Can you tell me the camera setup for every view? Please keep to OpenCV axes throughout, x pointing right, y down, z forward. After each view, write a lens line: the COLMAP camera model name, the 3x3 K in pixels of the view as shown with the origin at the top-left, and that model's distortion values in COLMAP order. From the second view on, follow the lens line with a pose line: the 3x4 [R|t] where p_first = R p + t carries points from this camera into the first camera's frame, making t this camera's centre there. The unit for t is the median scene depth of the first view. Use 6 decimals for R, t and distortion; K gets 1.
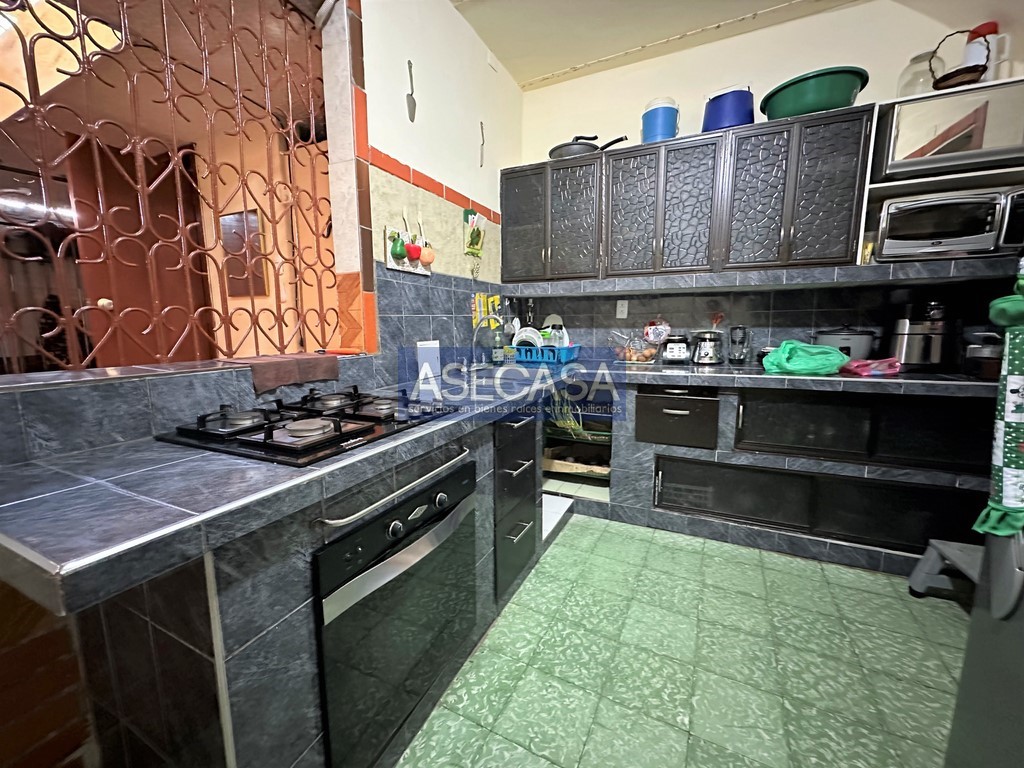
lens RADIAL K [[408.9, 0, 512.0], [0, 408.9, 384.0], [0, 0, 1]] dist [0.000645, 0.000075]
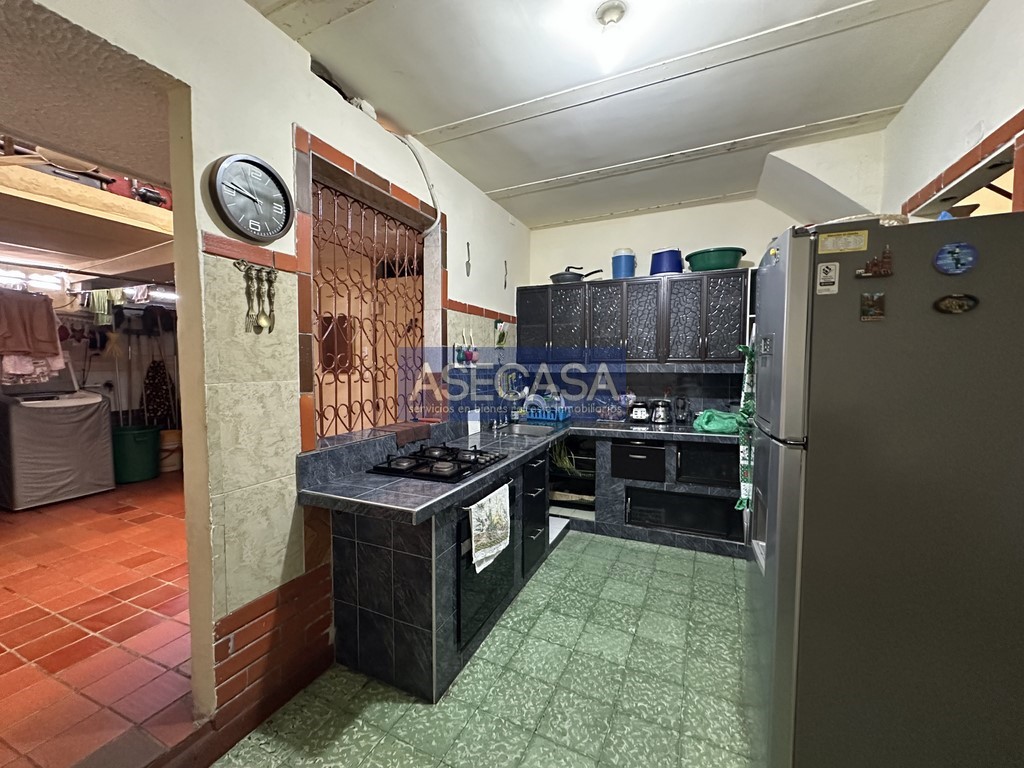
lens RADIAL K [[408.9, 0, 512.0], [0, 408.9, 384.0], [0, 0, 1]] dist [0.000645, 0.000075]
pose [[0.999850, 0.003504, 0.016964, -0.084531], [-0.001831, 0.995218, -0.097658, -0.049939], [-0.017225, 0.097612, 0.995075, -0.511722]]
